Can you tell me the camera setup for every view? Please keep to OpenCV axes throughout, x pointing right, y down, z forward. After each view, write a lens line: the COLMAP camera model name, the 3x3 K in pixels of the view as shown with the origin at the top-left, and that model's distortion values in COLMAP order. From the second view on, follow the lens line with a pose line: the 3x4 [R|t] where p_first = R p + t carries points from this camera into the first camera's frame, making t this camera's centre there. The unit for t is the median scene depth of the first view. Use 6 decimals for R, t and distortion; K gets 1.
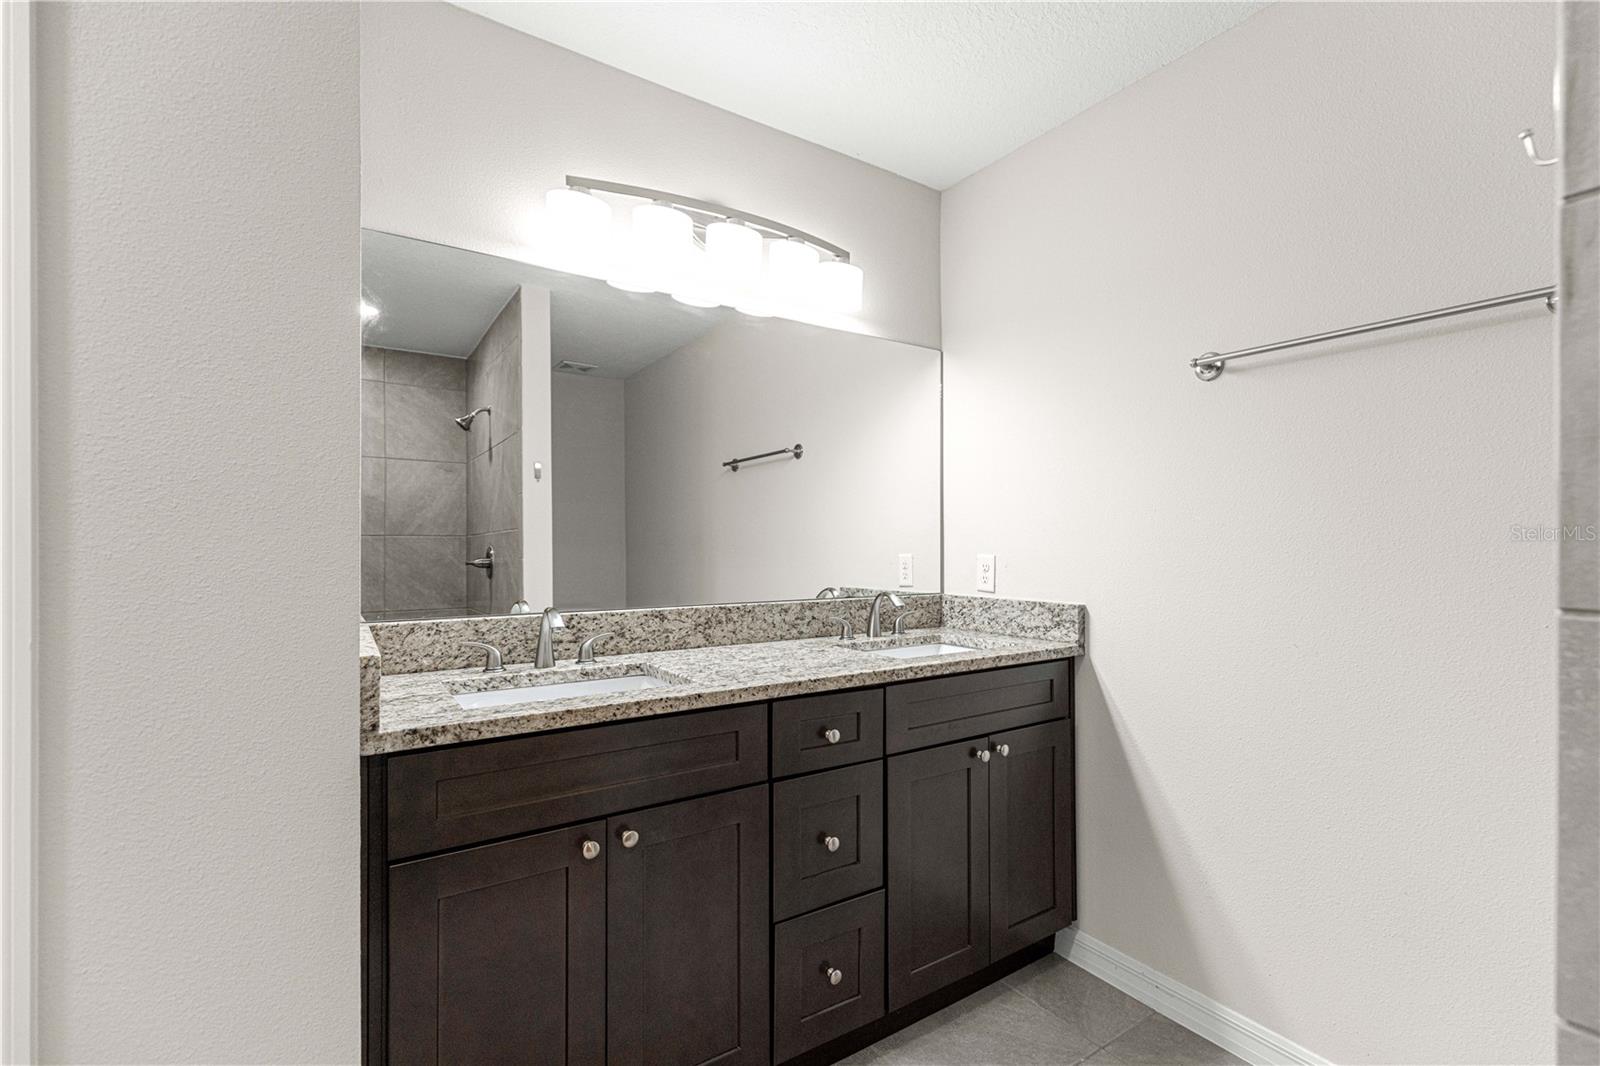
lens RADIAL K [[726.1, 0, 811.2], [0, 726.1, 543.5], [0, 0, 1]] dist [0.004541, -0.000083]
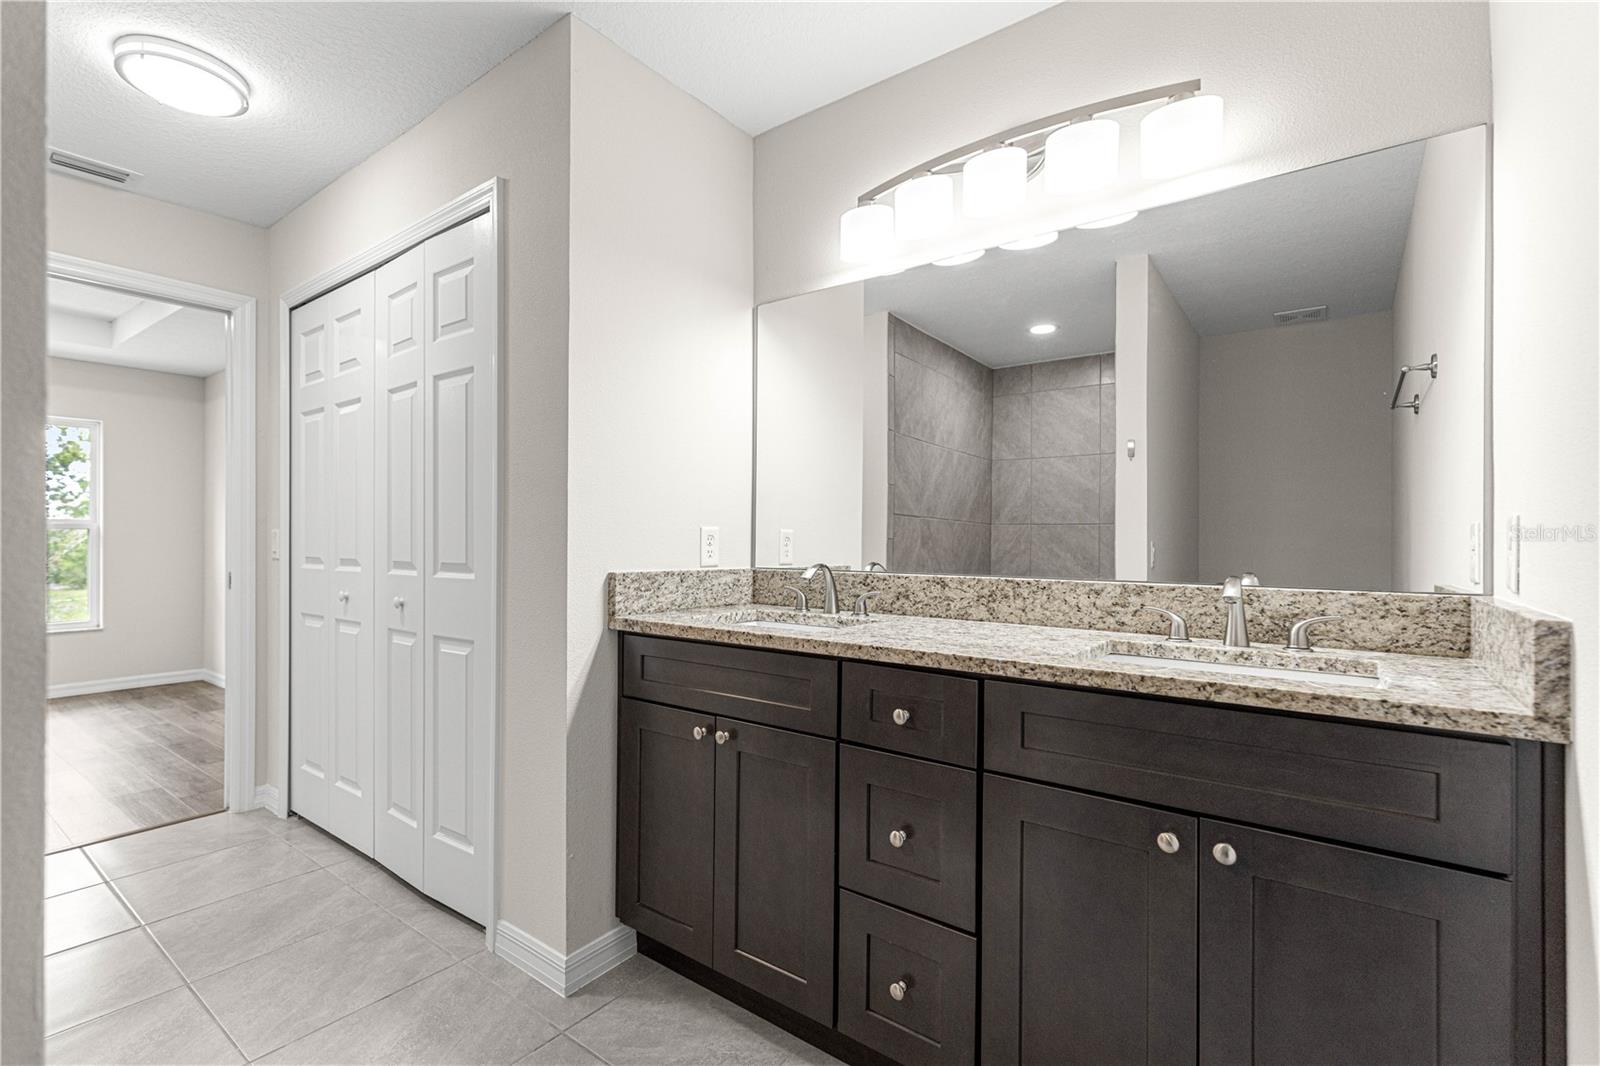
lens RADIAL K [[726.1, 0, 801.6], [0, 726.1, 544.0], [0, 0, 1]] dist [0.004541, -0.000083]
pose [[0.321784, 0.003902, -0.946805, 0.678458], [-0.006810, 0.999975, 0.001807, 0.045861], [0.946789, 0.005866, 0.321803, 0.497316]]
